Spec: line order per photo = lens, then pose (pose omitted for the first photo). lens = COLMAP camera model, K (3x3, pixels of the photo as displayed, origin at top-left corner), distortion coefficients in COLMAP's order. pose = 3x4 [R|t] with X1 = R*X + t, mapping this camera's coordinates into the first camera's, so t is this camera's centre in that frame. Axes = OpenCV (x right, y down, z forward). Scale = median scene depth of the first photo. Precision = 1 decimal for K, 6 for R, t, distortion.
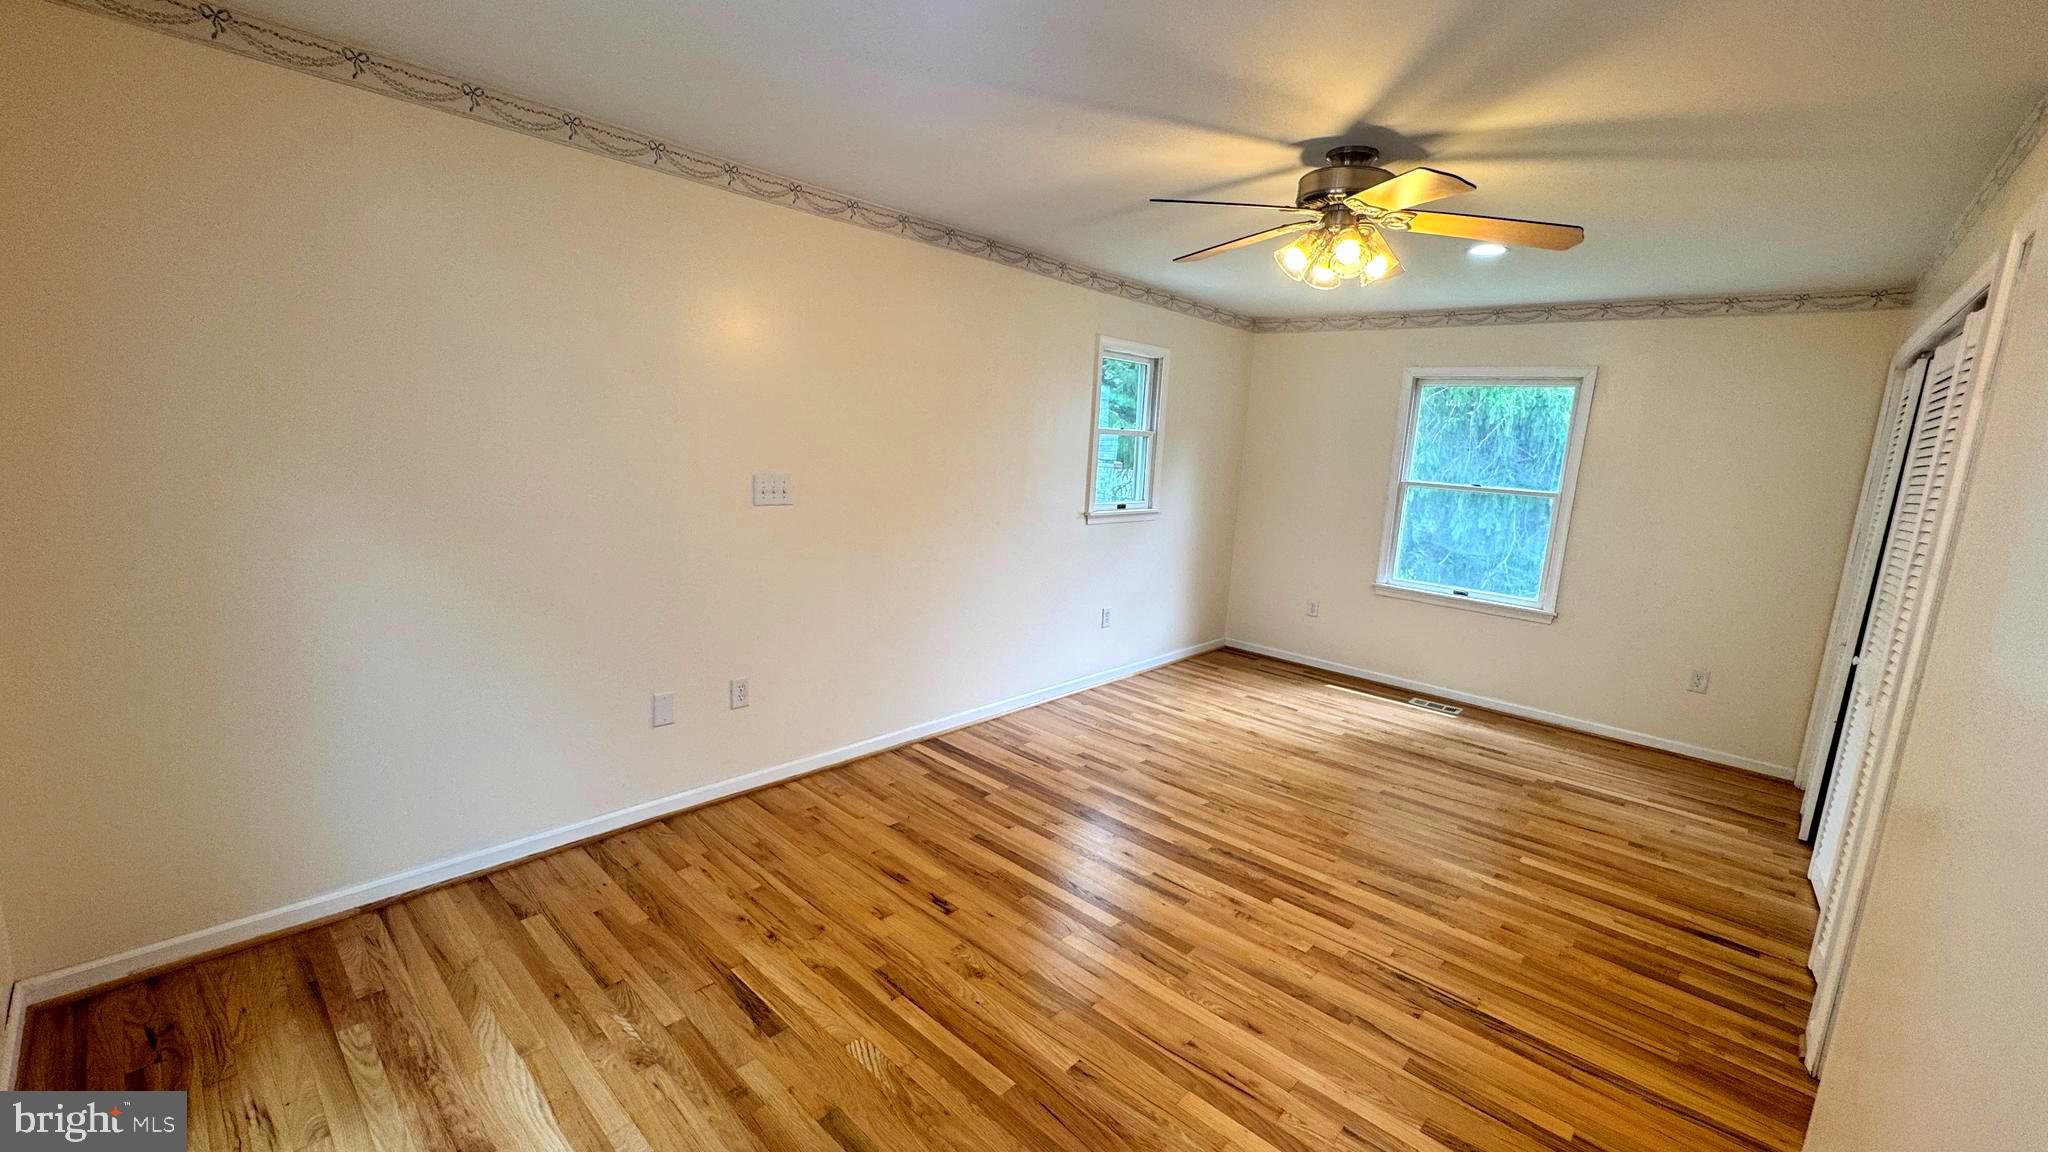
lens RADIAL K [[818.3, 0, 1022.9], [0, 818.3, 574.9], [0, 0, 1]] dist [-0.001622, 0.000220]
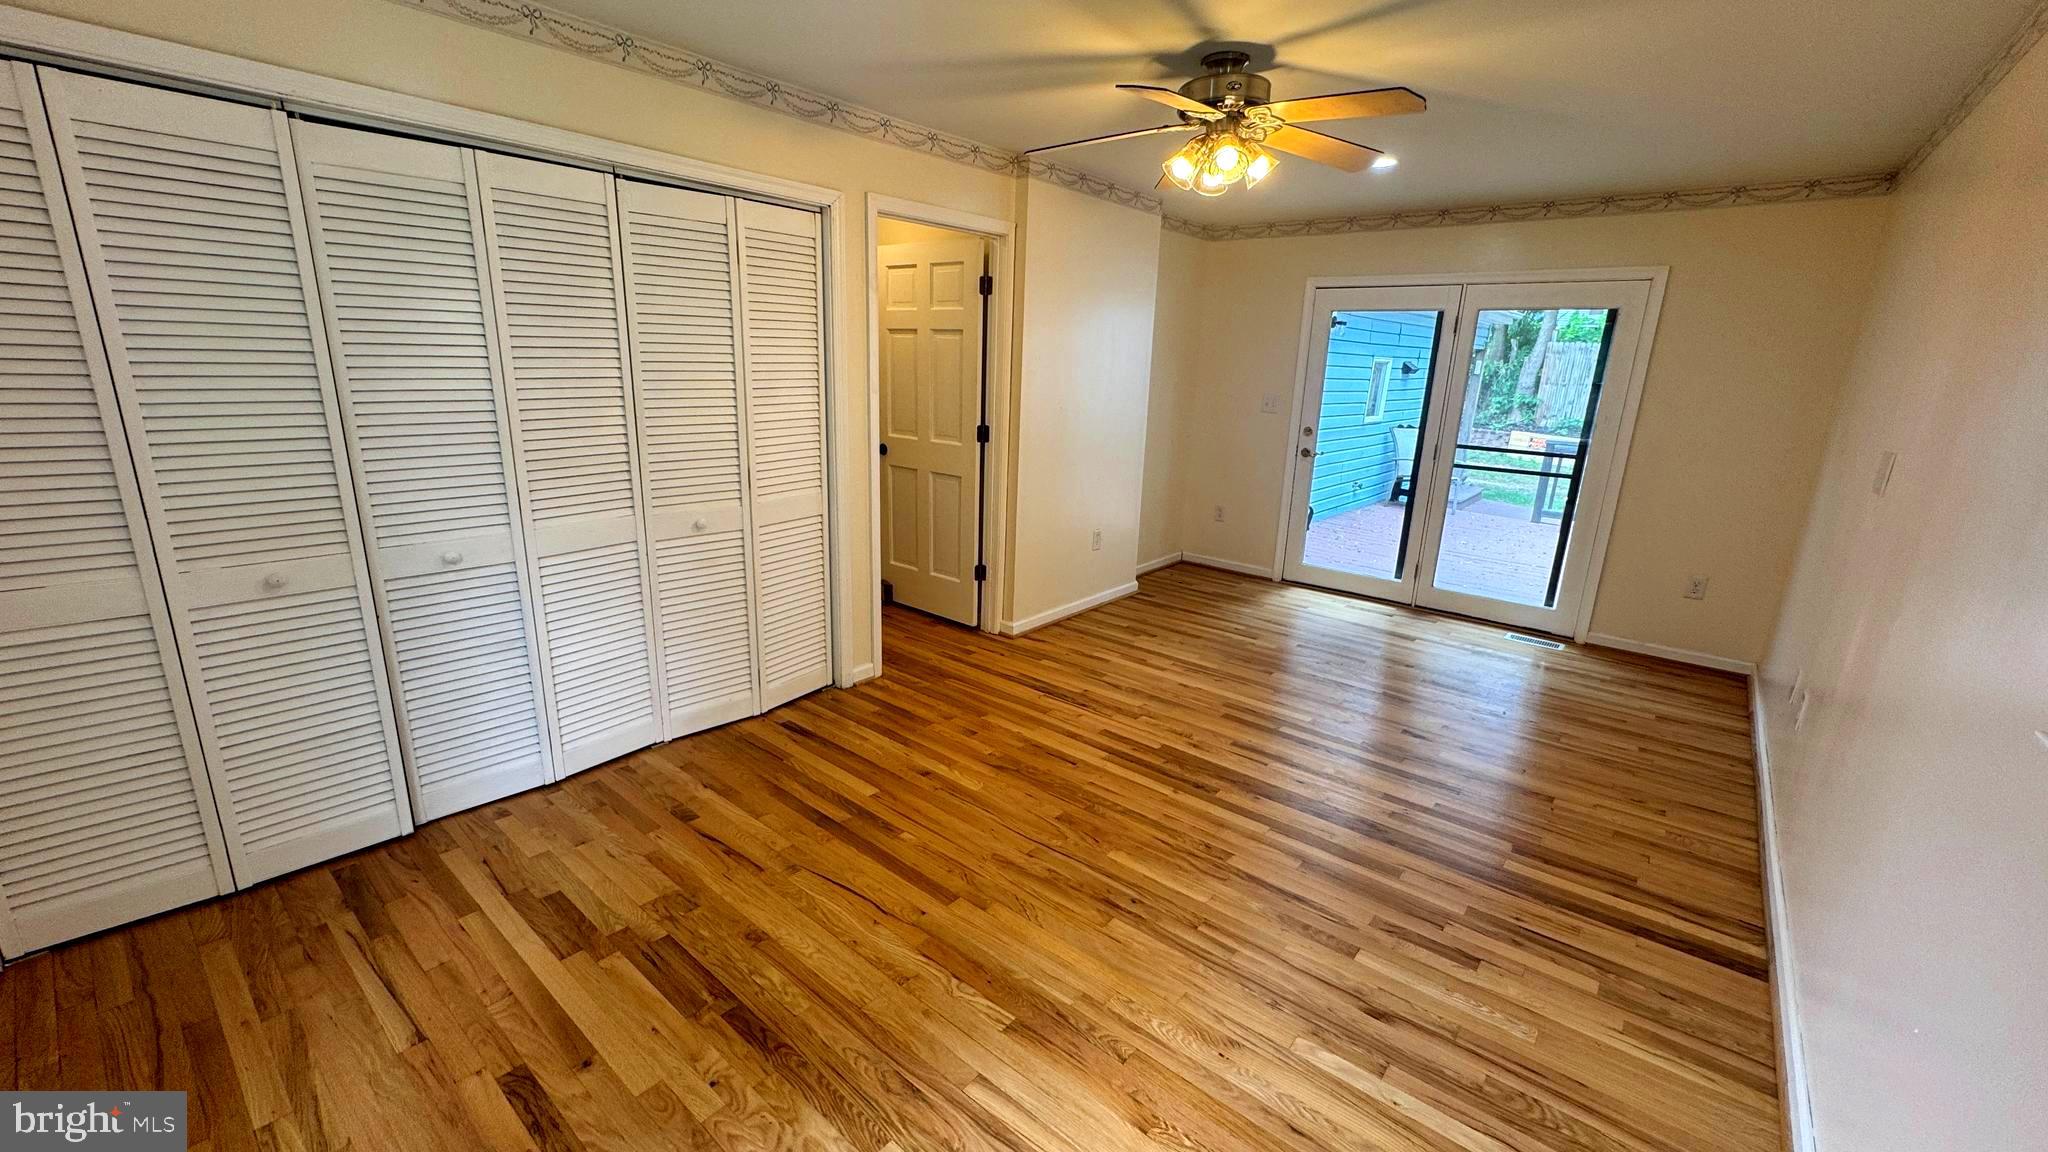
lens RADIAL K [[818.3, 0, 1022.9], [0, 818.3, 574.9], [0, 0, 1]] dist [-0.001622, 0.000220]
pose [[-0.994526, -0.077260, -0.070350, 0.562669], [-0.099646, 0.903884, 0.416010, -0.272332], [0.031447, 0.420743, -0.906635, 1.821413]]
